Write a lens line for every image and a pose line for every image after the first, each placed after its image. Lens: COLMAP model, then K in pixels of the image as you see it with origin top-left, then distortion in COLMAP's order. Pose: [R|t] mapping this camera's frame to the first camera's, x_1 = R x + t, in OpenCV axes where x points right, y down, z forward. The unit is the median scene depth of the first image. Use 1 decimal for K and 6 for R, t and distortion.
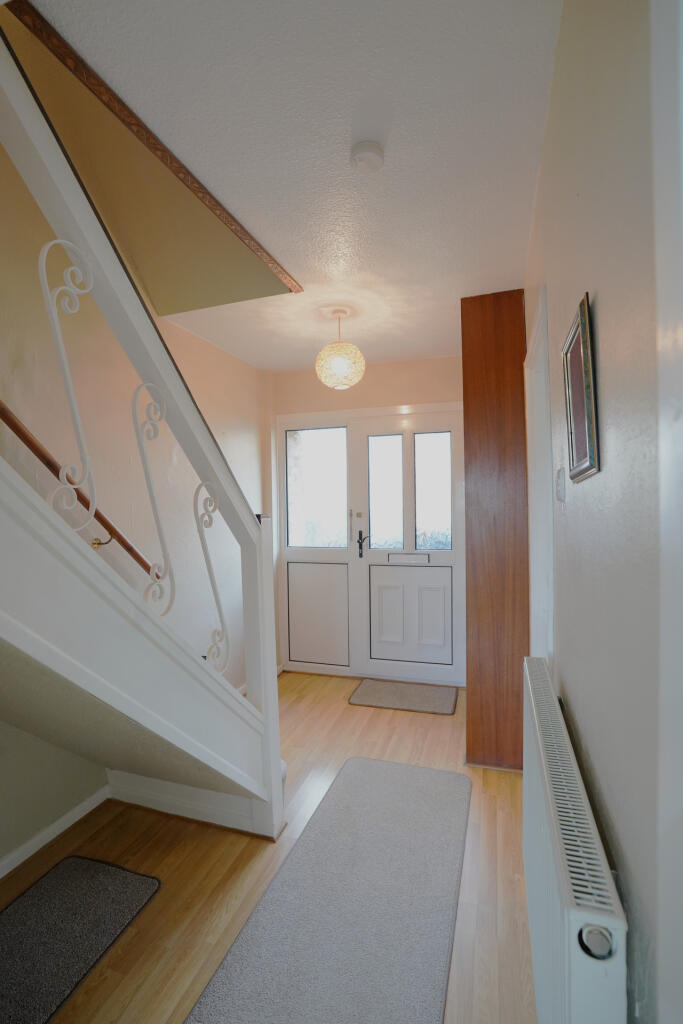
lens RADIAL K [[481.4, 0, 340.3], [0, 481.4, 505.6], [0, 0, 1]] dist [-0.004043, -0.000119]
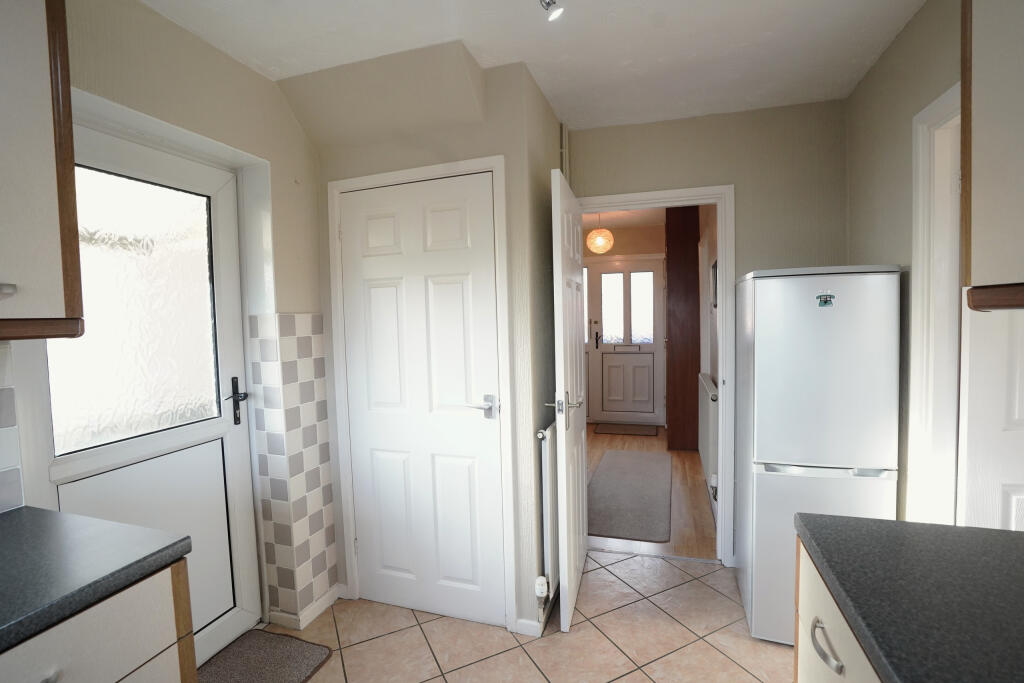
lens RADIAL K [[481.4, 0, 513.3], [0, 481.4, 343.0], [0, 0, 1]] dist [-0.004043, -0.000119]
pose [[0.999871, -0.016066, -0.000263, -0.241858], [0.016062, 0.998851, 0.045161, 0.011433], [-0.000462, -0.045160, 0.998980, -0.624008]]
